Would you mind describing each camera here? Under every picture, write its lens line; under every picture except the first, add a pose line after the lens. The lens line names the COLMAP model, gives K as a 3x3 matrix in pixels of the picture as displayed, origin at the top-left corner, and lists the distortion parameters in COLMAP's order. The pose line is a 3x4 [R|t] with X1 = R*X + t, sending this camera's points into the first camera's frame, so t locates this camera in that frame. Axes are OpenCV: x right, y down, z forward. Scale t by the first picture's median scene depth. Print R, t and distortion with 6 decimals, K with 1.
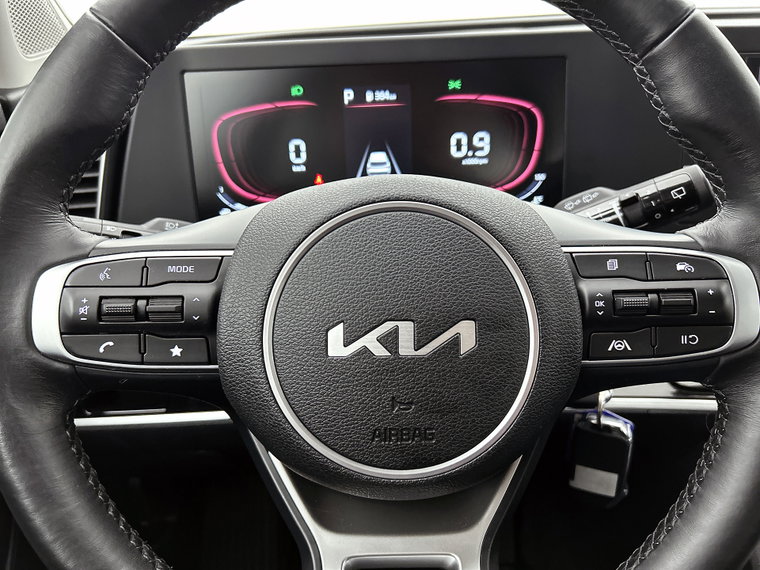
lens RADIAL K [[580.4, 0, 381.0], [0, 580.4, 289.2], [0, 0, 1]] dist [0.055722, -0.036610]
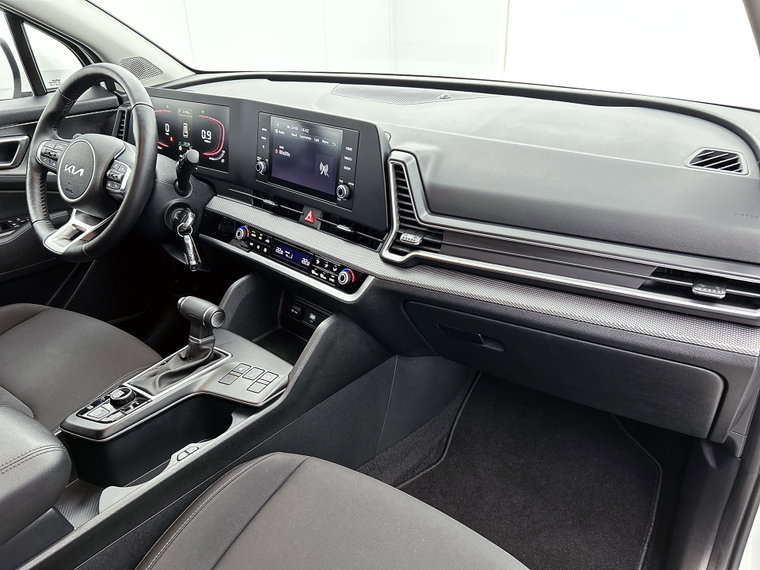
lens RADIAL K [[580.4, 0, 375.1], [0, 580.4, 283.4], [0, 0, 1]] dist [0.055722, -0.036610]
pose [[0.779284, 0.294989, -0.552899, 4.273382], [-0.270424, 0.954202, 0.127947, -0.265326], [0.565320, 0.049810, 0.823366, -1.281636]]
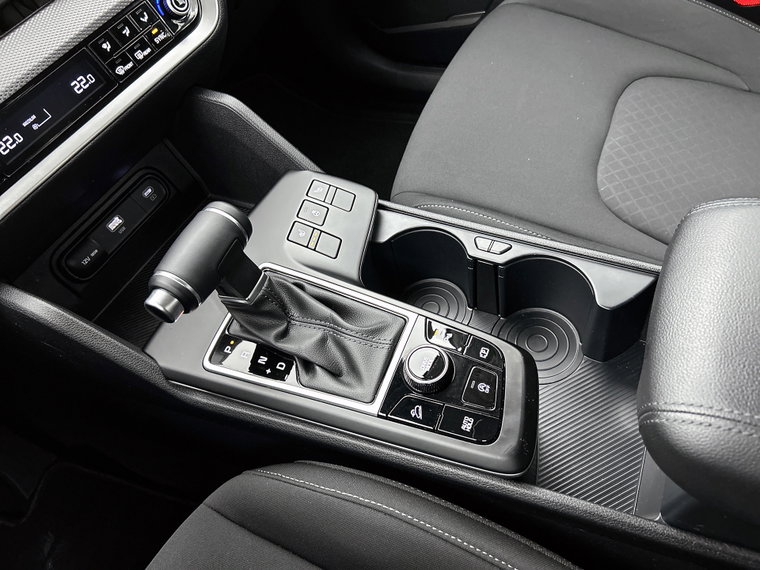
lens RADIAL K [[580.4, 0, 376.7], [0, 580.4, 278.5], [0, 0, 1]] dist [0.055722, -0.036610]
pose [[0.438245, -0.742581, 0.506472, 0.678843], [0.535126, 0.668272, 0.516771, 0.178584], [-0.722206, 0.044554, 0.690242, -0.212925]]
